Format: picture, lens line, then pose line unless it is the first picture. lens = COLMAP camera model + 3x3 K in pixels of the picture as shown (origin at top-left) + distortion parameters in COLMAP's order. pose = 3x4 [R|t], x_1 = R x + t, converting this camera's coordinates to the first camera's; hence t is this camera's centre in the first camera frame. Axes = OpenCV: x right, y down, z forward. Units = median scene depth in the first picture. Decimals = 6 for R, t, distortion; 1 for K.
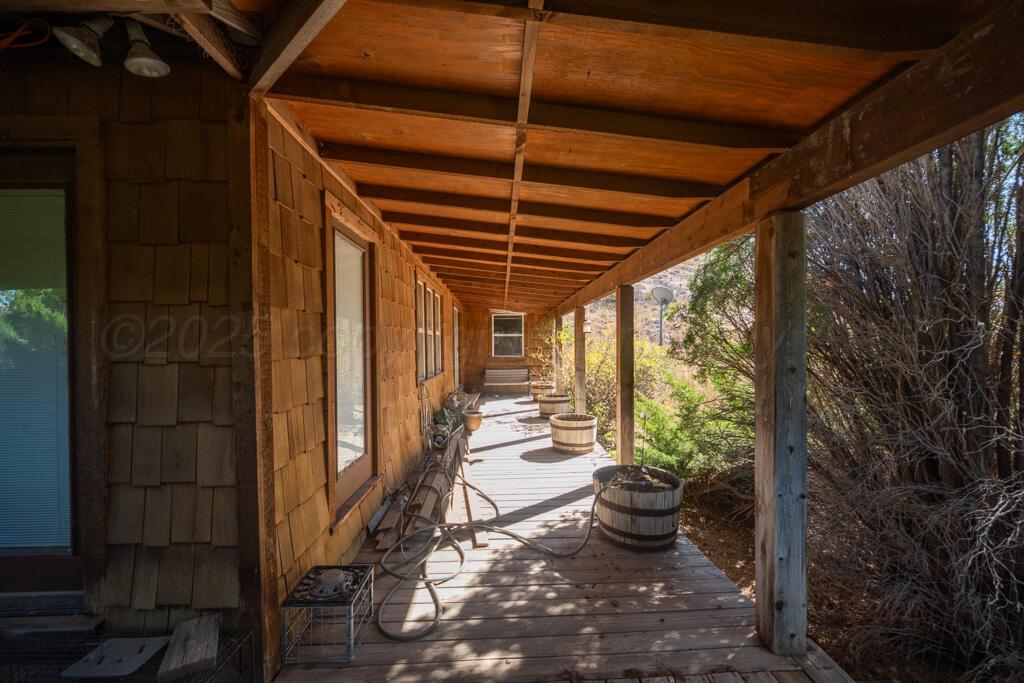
lens RADIAL K [[406.1, 0, 512.9], [0, 406.1, 342.9], [0, 0, 1]] dist [-0.002341, -0.000890]
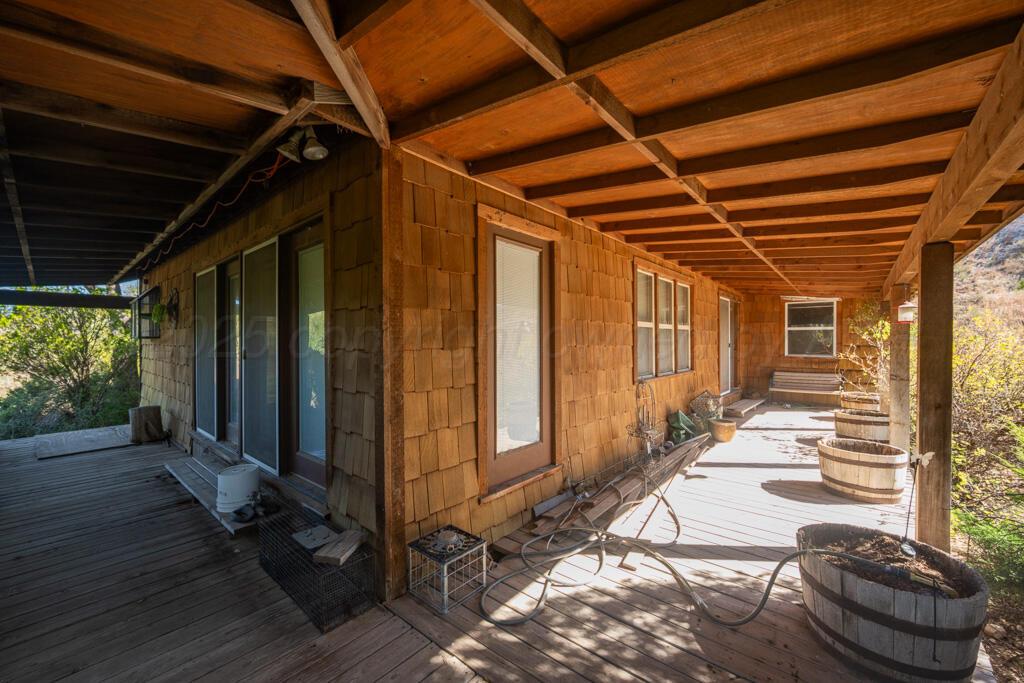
lens RADIAL K [[406.1, 0, 510.2], [0, 406.1, 342.6], [0, 0, 1]] dist [-0.002341, -0.000890]
pose [[0.737338, 0.007759, -0.675480, 0.297923], [-0.001822, 0.999953, 0.009498, 0.004449], [0.675522, -0.005773, 0.737317, 0.167412]]
